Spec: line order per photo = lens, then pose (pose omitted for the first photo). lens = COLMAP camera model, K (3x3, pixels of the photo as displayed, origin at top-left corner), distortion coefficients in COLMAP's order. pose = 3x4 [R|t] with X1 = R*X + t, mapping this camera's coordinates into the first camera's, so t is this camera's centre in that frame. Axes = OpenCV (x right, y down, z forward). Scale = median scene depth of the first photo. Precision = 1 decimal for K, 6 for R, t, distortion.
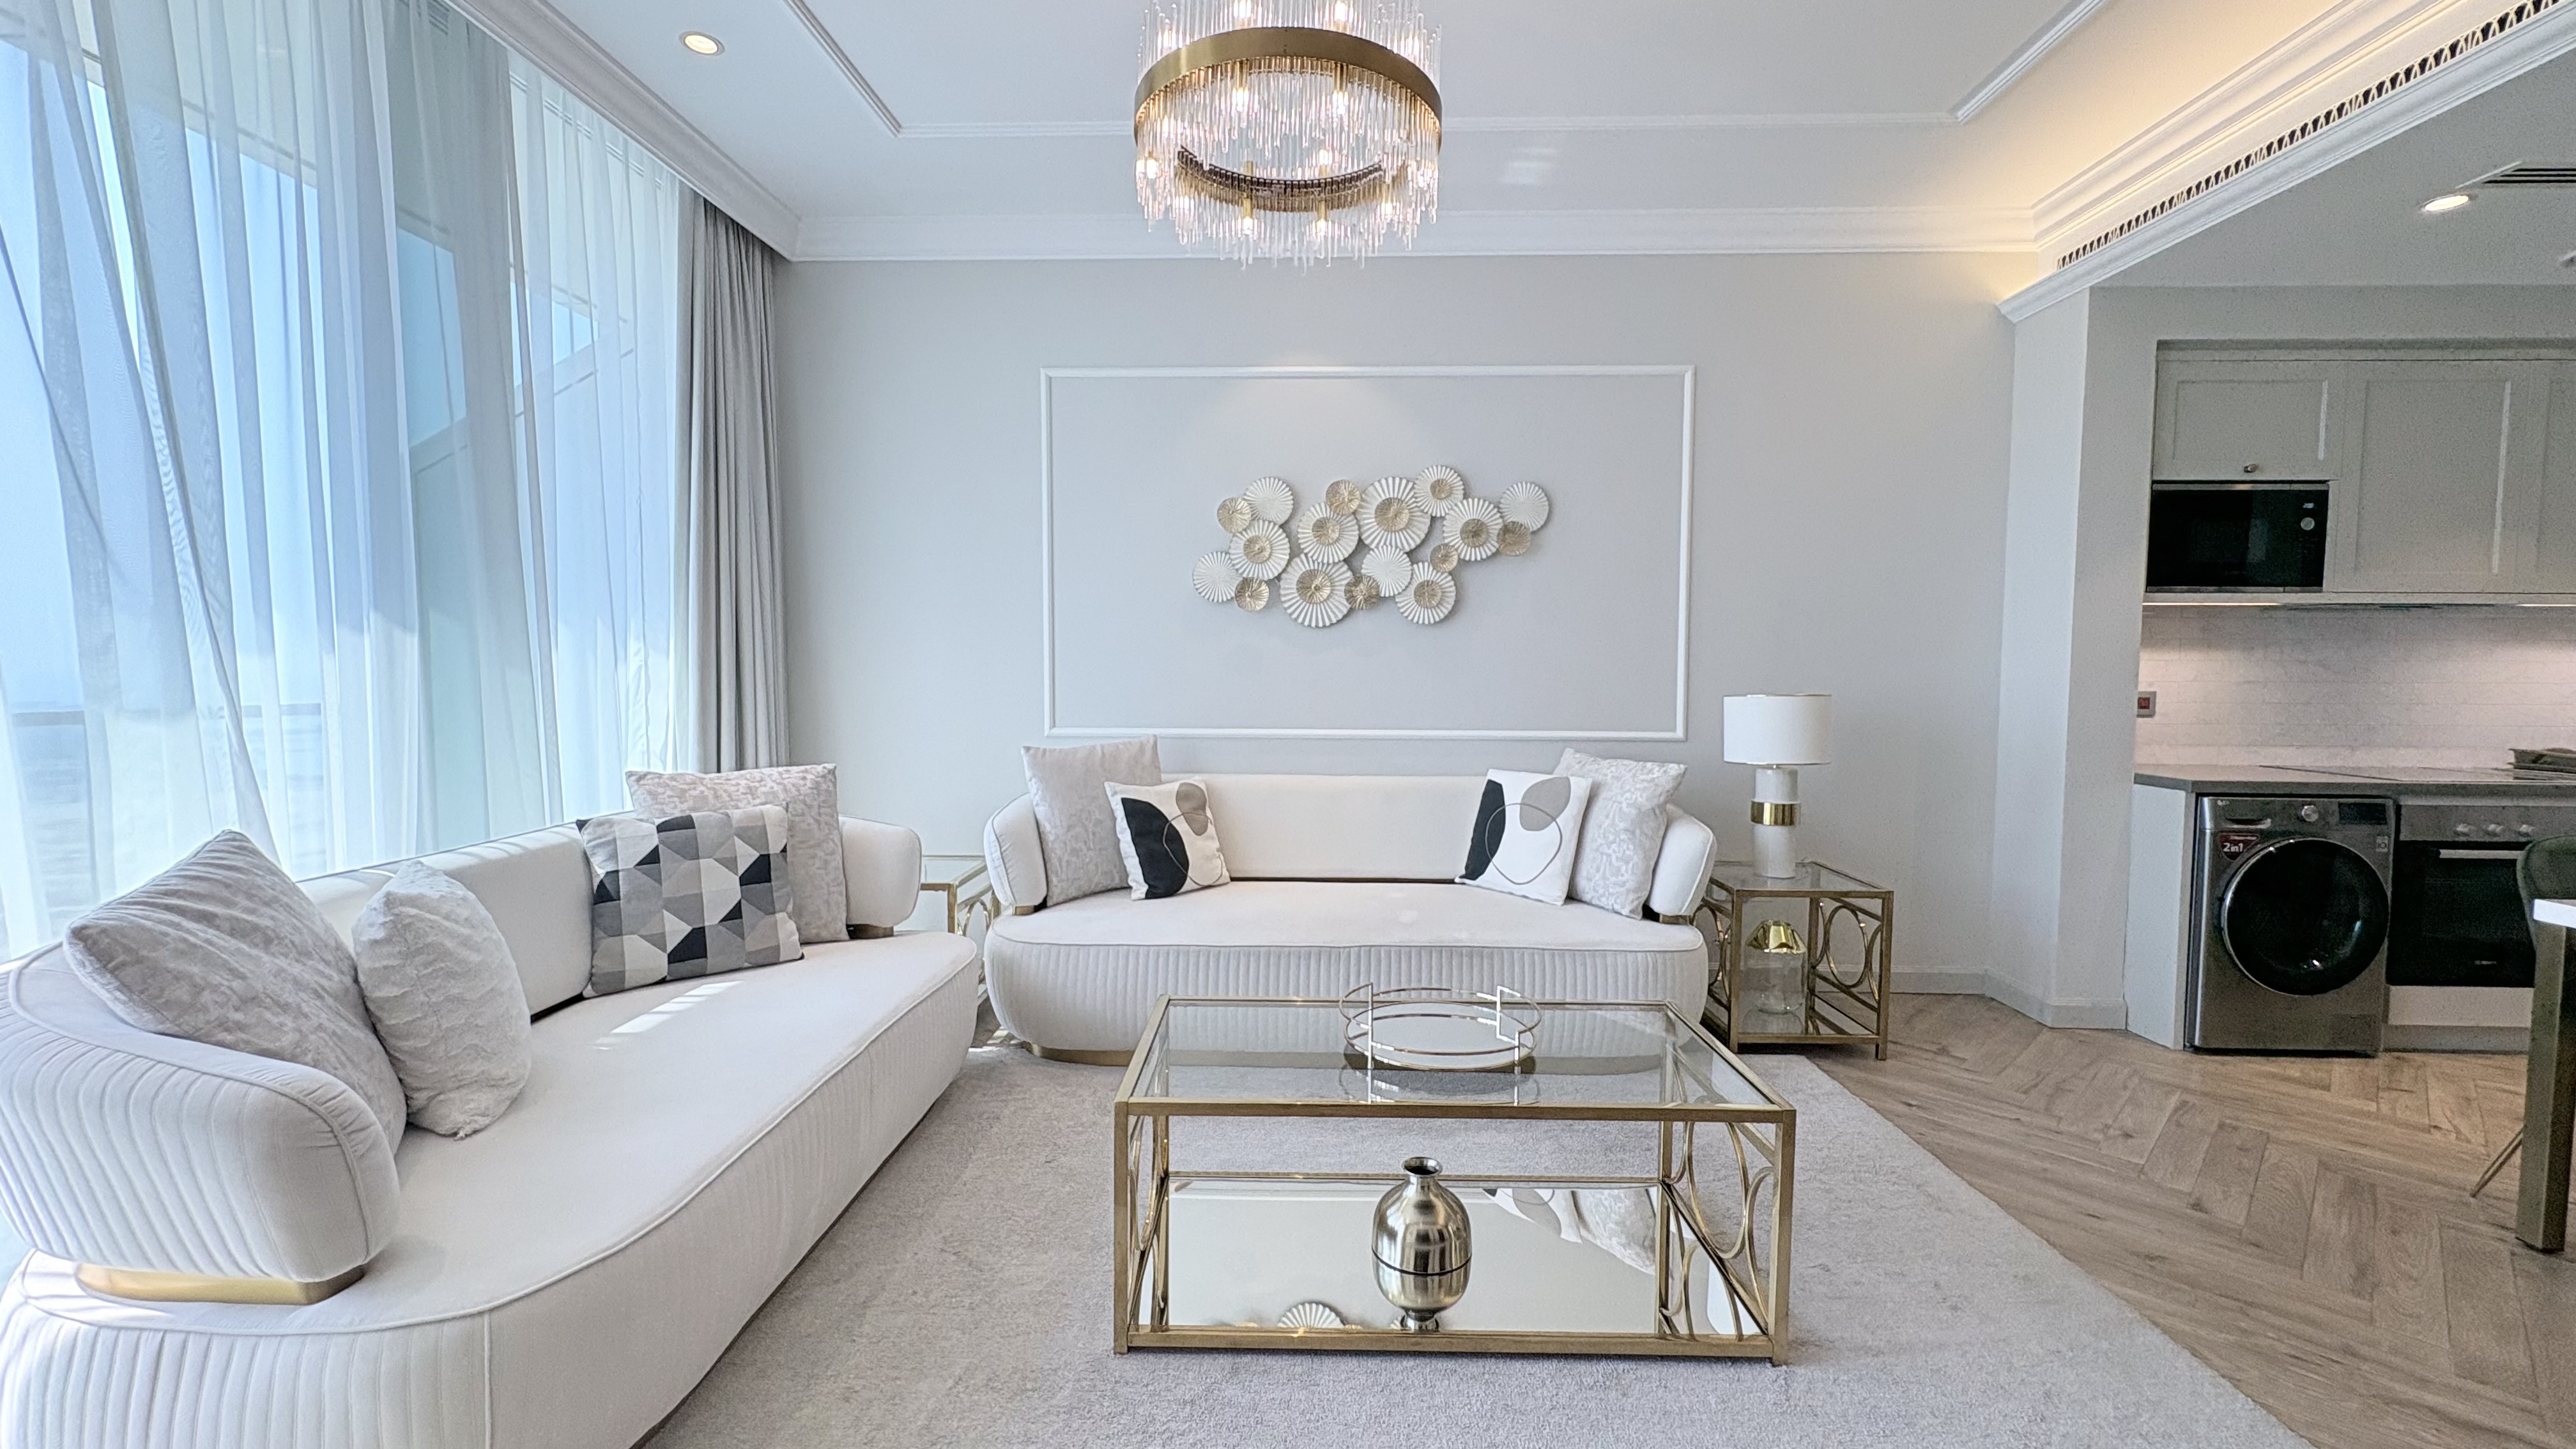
lens RADIAL K [[1022.0, 0, 1288.0], [0, 1022.0, 724.5], [0, 0, 1]] dist [-0.003604, -0.000390]
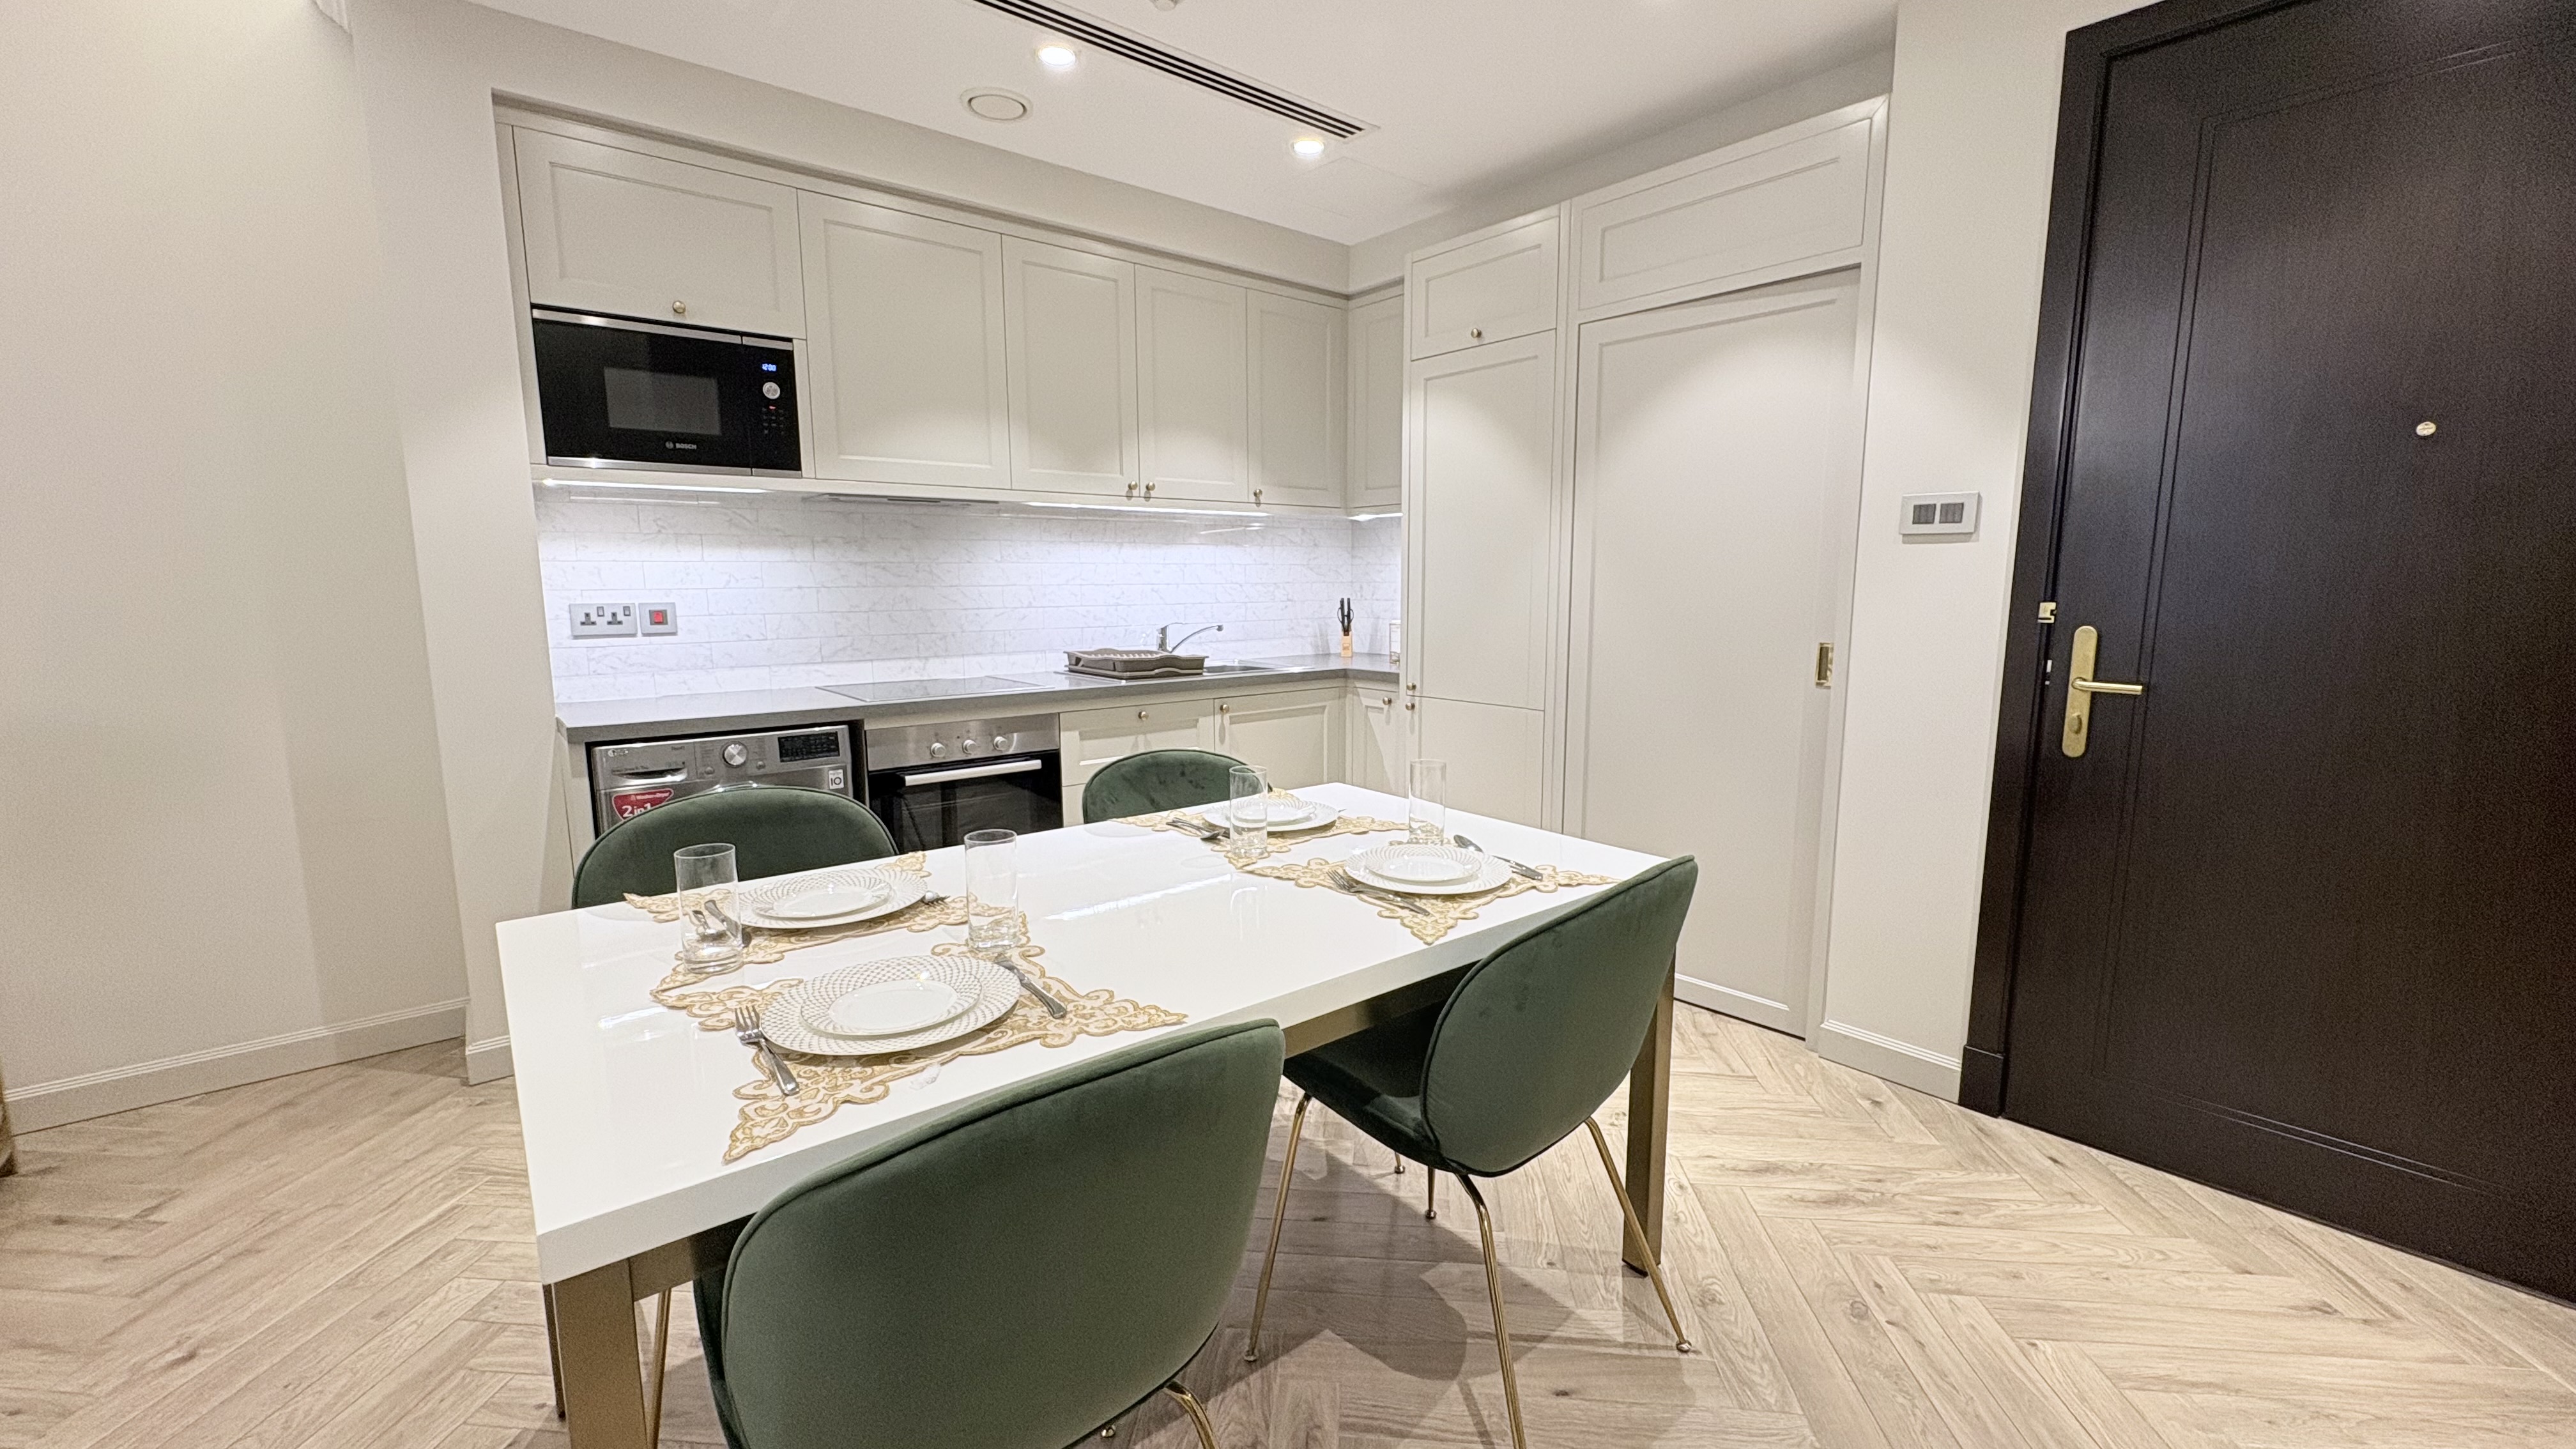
lens RADIAL K [[1031.3, 0, 1288.0], [0, 1031.3, 724.5], [0, 0, 1]] dist [0.001033, 0.000153]
pose [[0.745654, -0.105863, 0.657870, 0.741351], [0.046204, 0.993137, 0.107444, -0.002722], [-0.664729, -0.049720, 0.745428, 0.102828]]
